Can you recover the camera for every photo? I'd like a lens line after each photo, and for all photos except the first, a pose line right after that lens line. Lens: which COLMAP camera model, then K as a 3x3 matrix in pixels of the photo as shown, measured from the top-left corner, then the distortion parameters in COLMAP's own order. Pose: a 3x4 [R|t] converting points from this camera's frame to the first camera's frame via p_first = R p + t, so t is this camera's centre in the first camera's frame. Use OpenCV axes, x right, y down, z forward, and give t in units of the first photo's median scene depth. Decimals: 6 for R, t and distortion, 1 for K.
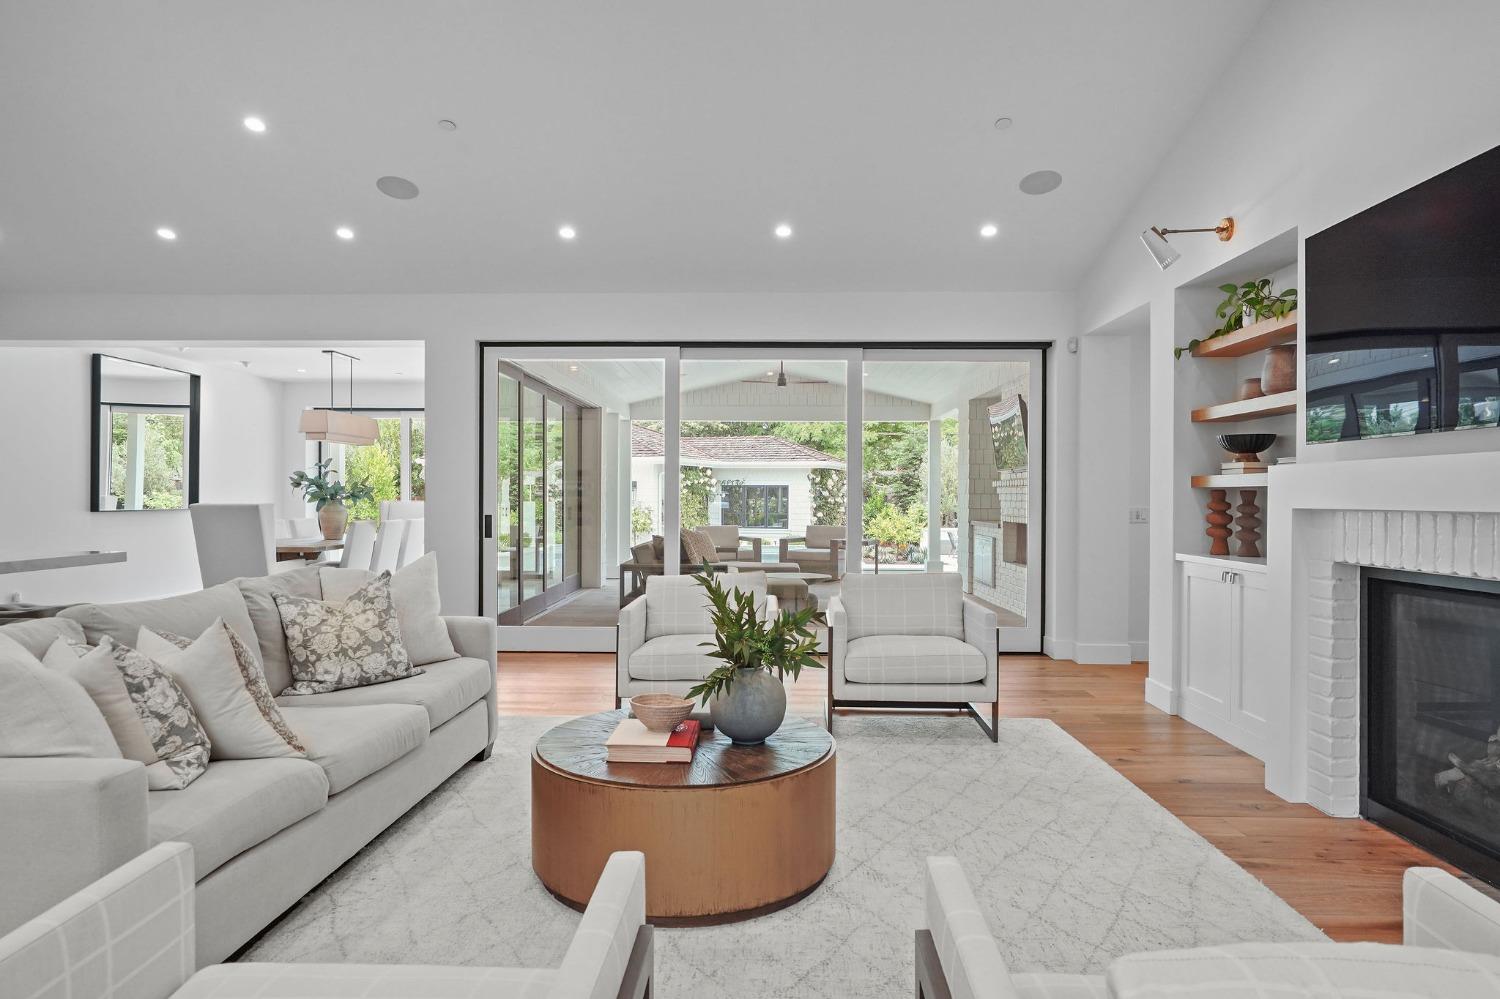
lens RADIAL K [[900.5, 0, 752.8], [0, 900.5, 504.6], [0, 0, 1]] dist [-0.019663, 0.020035]
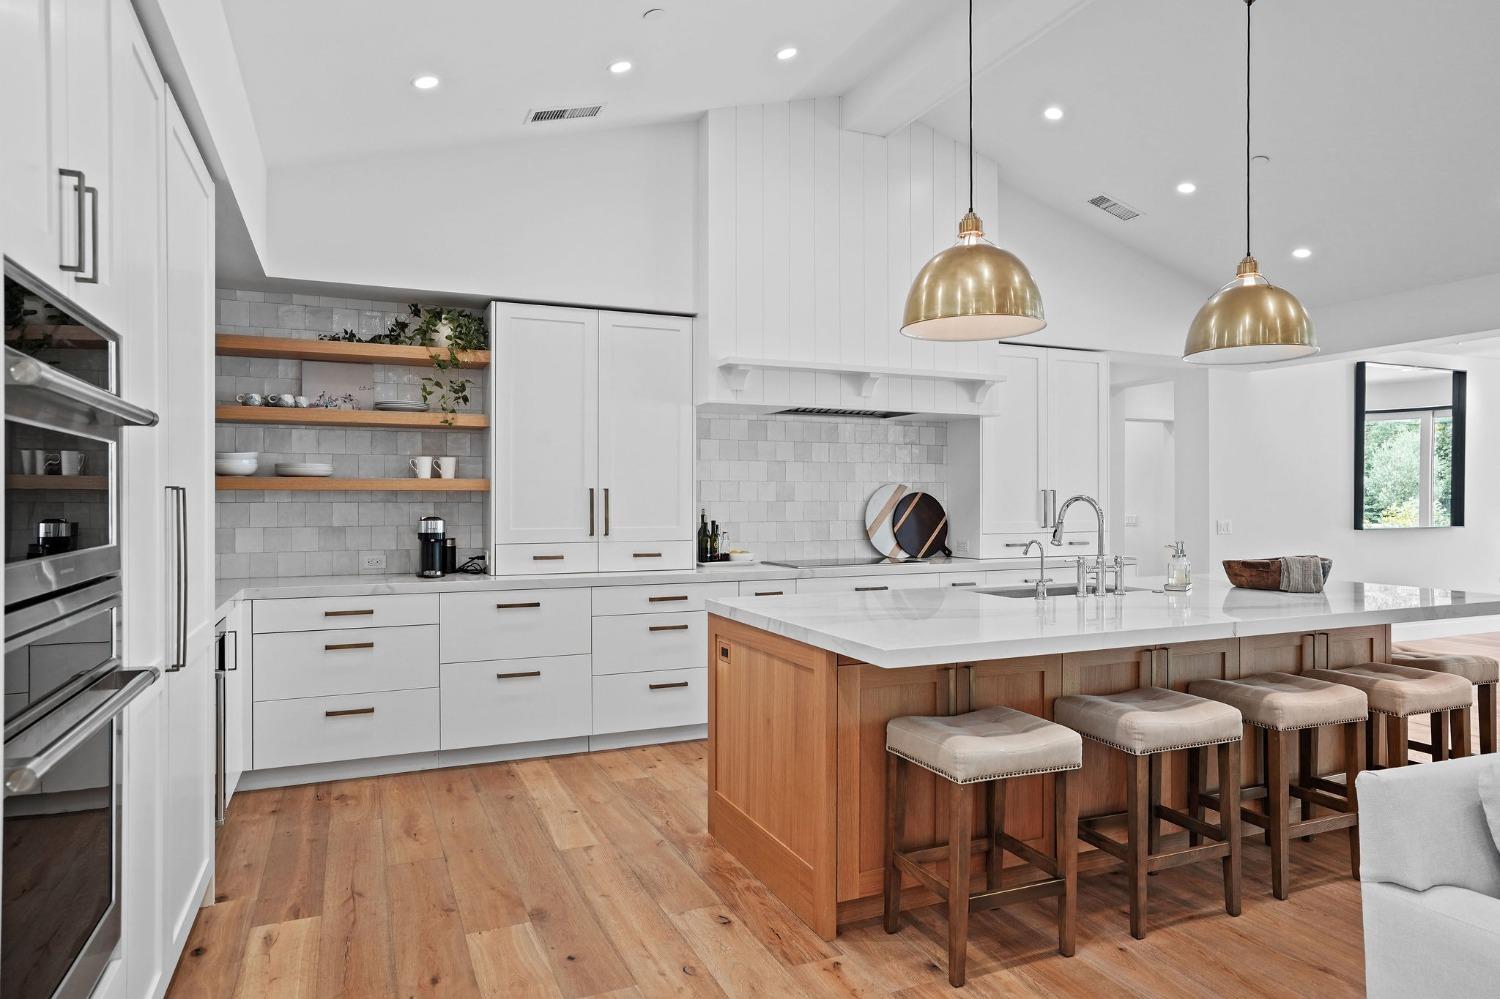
lens RADIAL K [[900.5, 0, 741.8], [0, 900.5, 501.4], [0, 0, 1]] dist [-0.019663, 0.020035]
pose [[0.425828, -0.003660, -0.904797, -0.143841], [-0.003820, 0.999976, -0.005843, -0.012272], [0.904796, 0.005944, 0.425804, 0.019065]]
